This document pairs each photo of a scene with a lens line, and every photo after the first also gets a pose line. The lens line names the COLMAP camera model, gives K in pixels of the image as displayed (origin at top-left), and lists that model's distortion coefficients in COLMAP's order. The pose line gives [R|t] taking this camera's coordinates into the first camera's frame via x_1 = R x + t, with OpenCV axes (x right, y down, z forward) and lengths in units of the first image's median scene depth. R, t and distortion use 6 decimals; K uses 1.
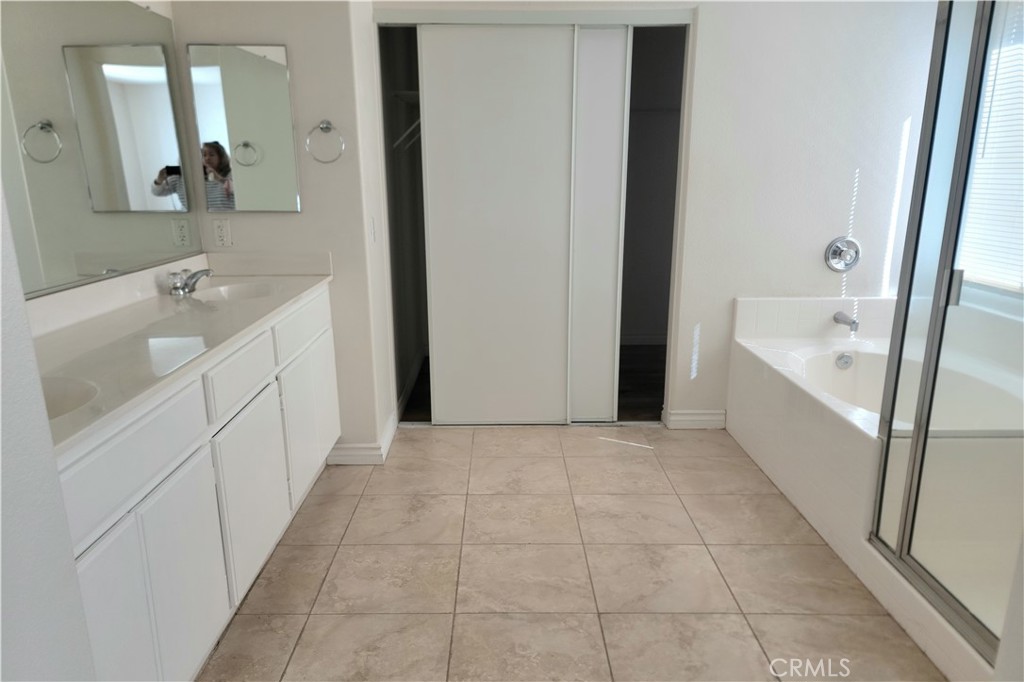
lens RADIAL K [[795.7, 0, 512.0], [0, 795.7, 341.0], [0, 0, 1]] dist [0.009316, -0.005592]
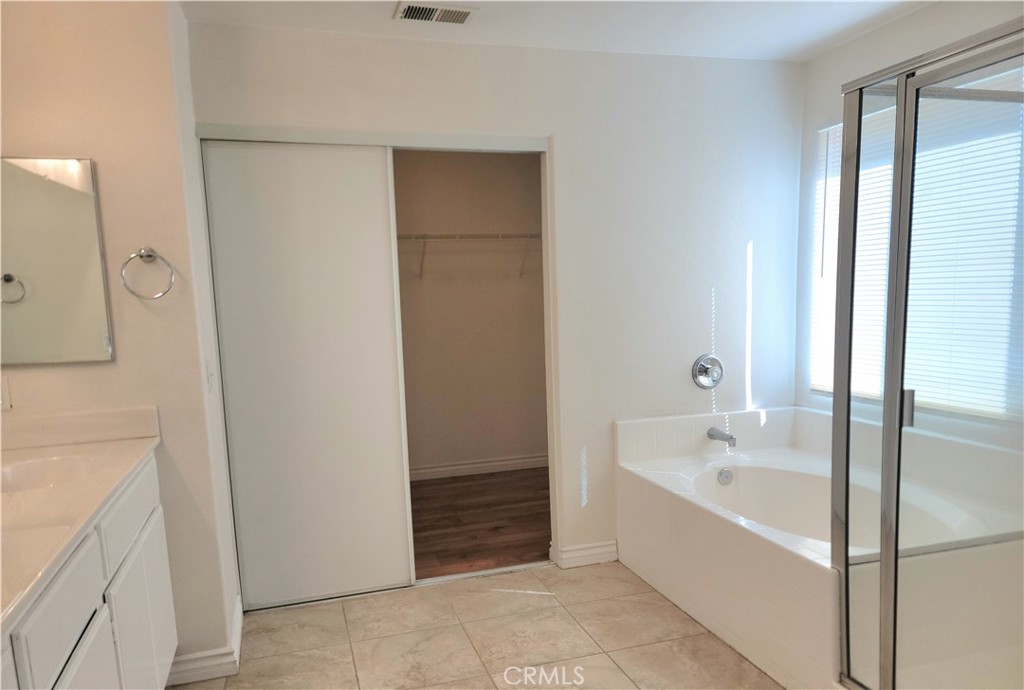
lens RADIAL K [[719.0, 0, 512.0], [0, 719.0, 345.0], [0, 0, 1]] dist [0.047243, -0.078350]
pose [[0.943146, -0.050243, 0.328559, -0.128755], [0.093714, 0.988601, -0.117836, -0.056812], [-0.318894, 0.141927, 0.937104, 0.206345]]
